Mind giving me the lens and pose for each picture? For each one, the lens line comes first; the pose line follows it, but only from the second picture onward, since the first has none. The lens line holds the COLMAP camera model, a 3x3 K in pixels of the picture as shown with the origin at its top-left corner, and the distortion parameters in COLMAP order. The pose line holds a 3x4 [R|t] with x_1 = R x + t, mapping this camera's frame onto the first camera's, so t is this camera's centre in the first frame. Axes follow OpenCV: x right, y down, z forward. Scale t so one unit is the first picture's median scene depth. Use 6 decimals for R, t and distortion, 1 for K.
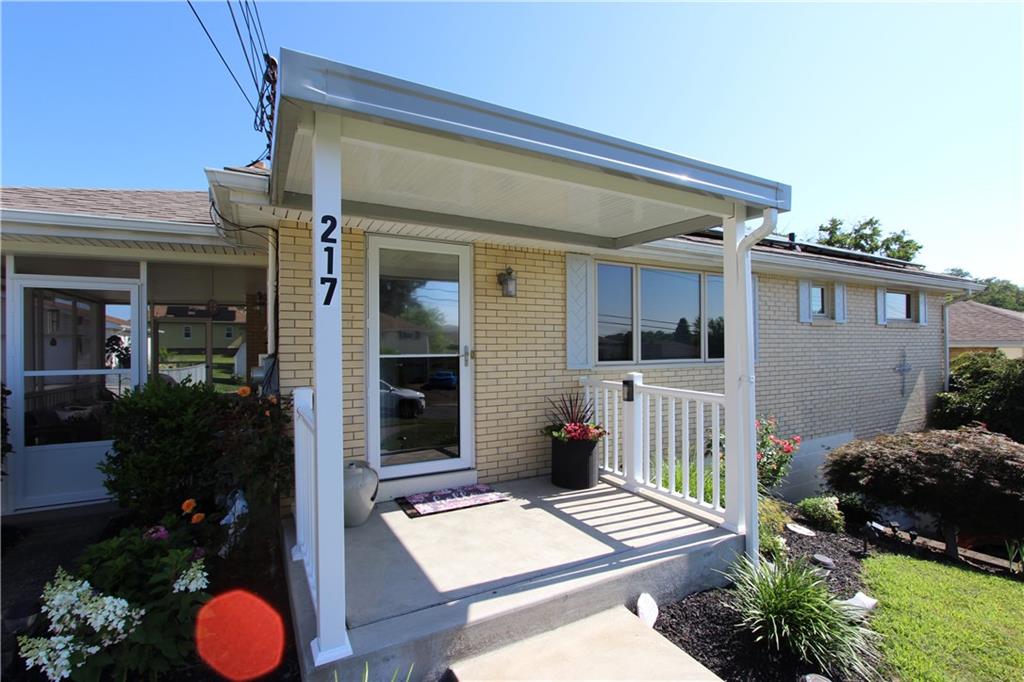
lens RADIAL K [[470.9, 0, 511.0], [0, 470.9, 344.1], [0, 0, 1]] dist [-0.019423, 0.000921]
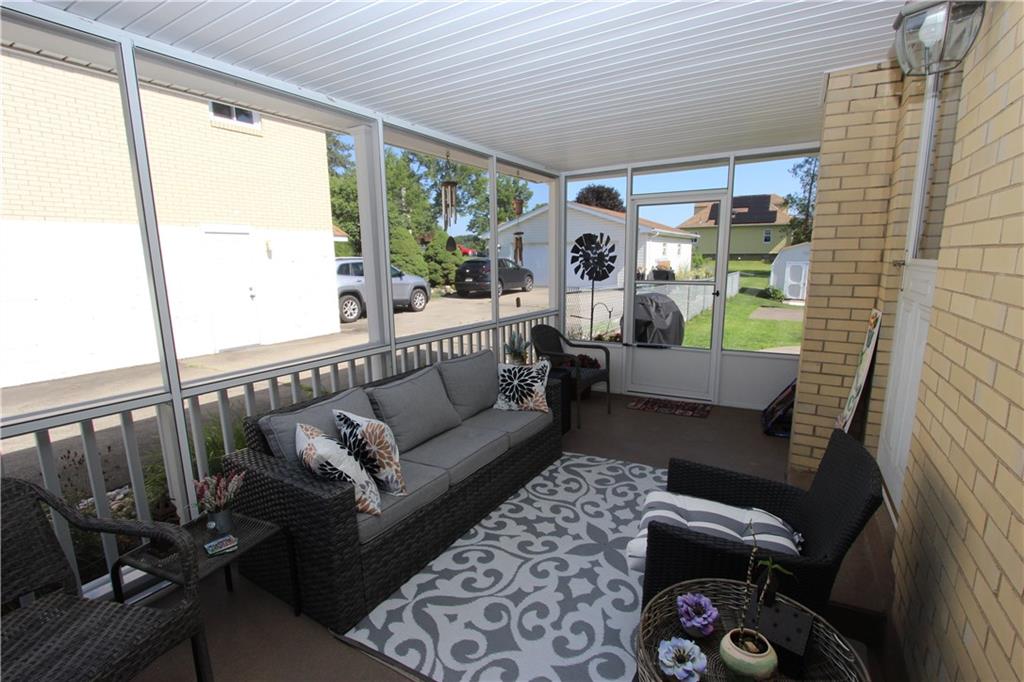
lens RADIAL K [[470.9, 0, 511.0], [0, 470.9, 344.1], [0, 0, 1]] dist [-0.019423, 0.000921]
pose [[0.511193, 0.158338, -0.844755, -0.064382], [0.012025, 0.981469, 0.191241, 0.001175], [0.859382, -0.107920, 0.499816, 0.106771]]
